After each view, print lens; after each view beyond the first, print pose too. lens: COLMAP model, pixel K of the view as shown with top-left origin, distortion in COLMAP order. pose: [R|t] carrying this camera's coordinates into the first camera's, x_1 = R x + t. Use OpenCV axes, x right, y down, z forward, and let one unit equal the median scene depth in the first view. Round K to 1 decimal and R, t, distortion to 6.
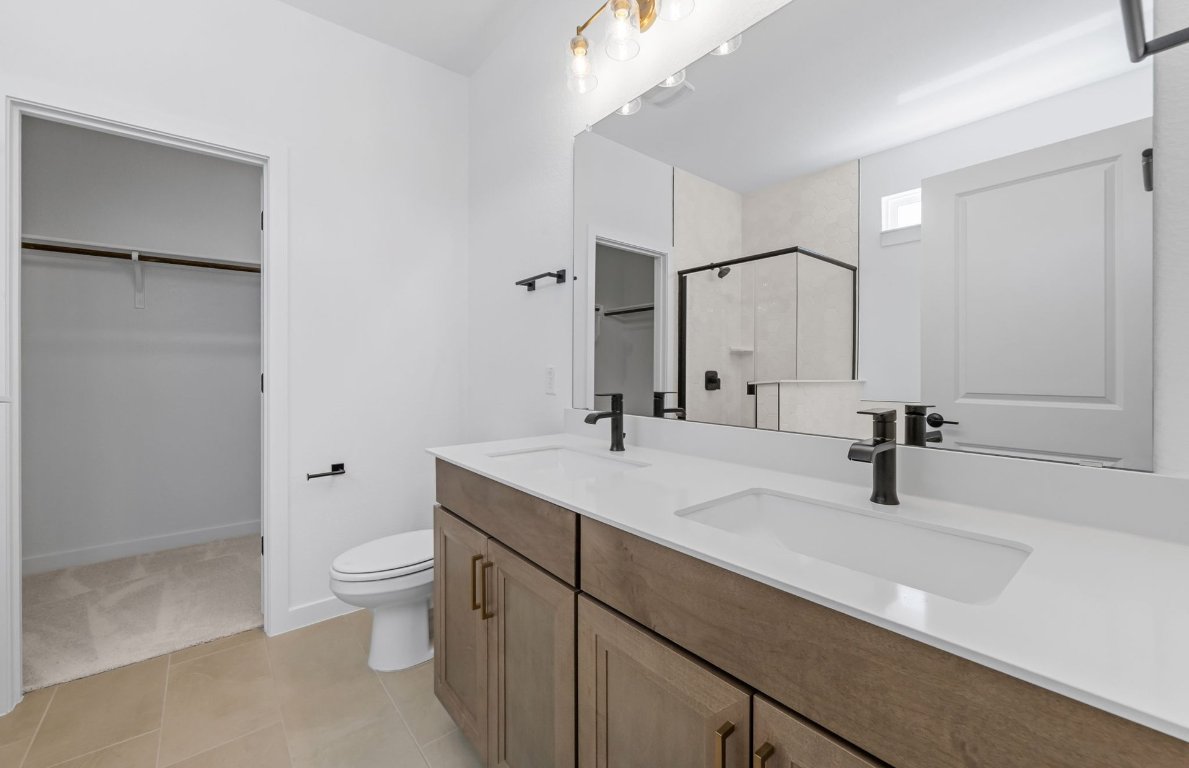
lens RADIAL K [[480.3, 0, 597.1], [0, 480.3, 367.5], [0, 0, 1]] dist [0.000884, -0.000022]
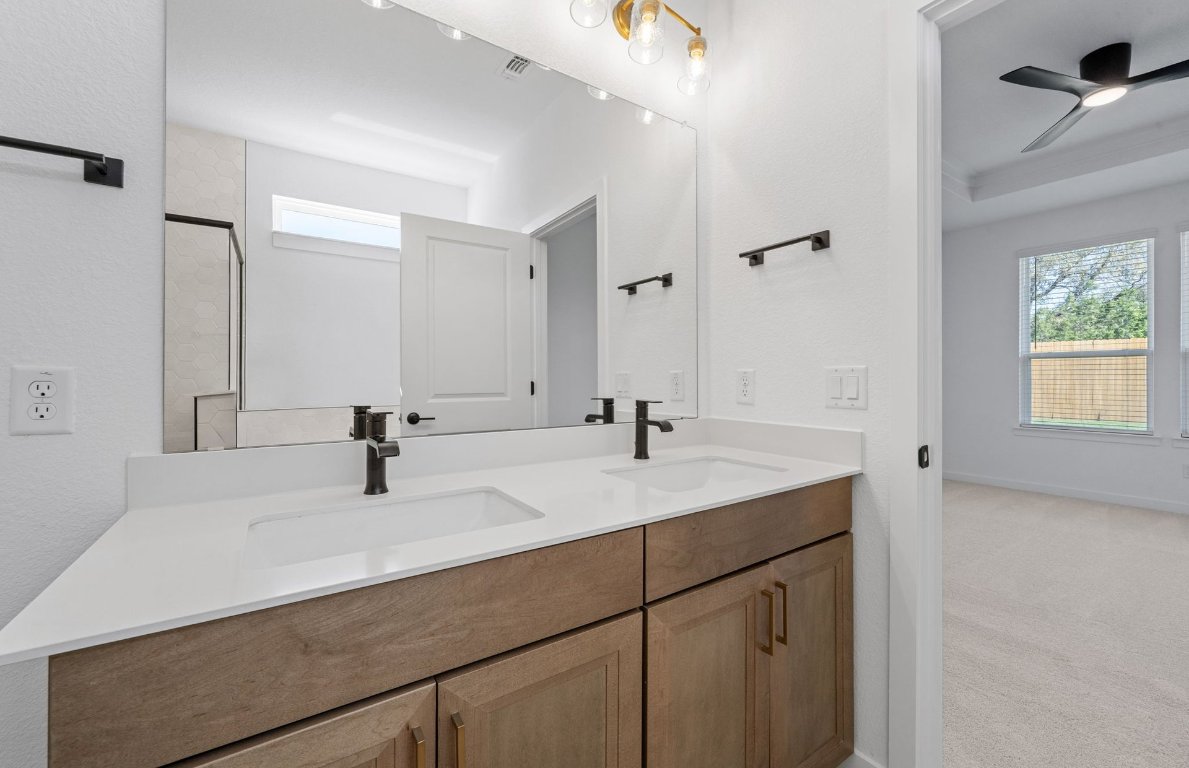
lens RADIAL K [[483.5, 0, 582.4], [0, 483.5, 376.7], [0, 0, 1]] dist [-0.002814, -0.000165]
pose [[0.091168, -0.000050, 0.995836, -0.929181], [-0.001012, 0.999999, 0.000143, 0.010626], [-0.995835, -0.001021, 0.091168, 0.962043]]
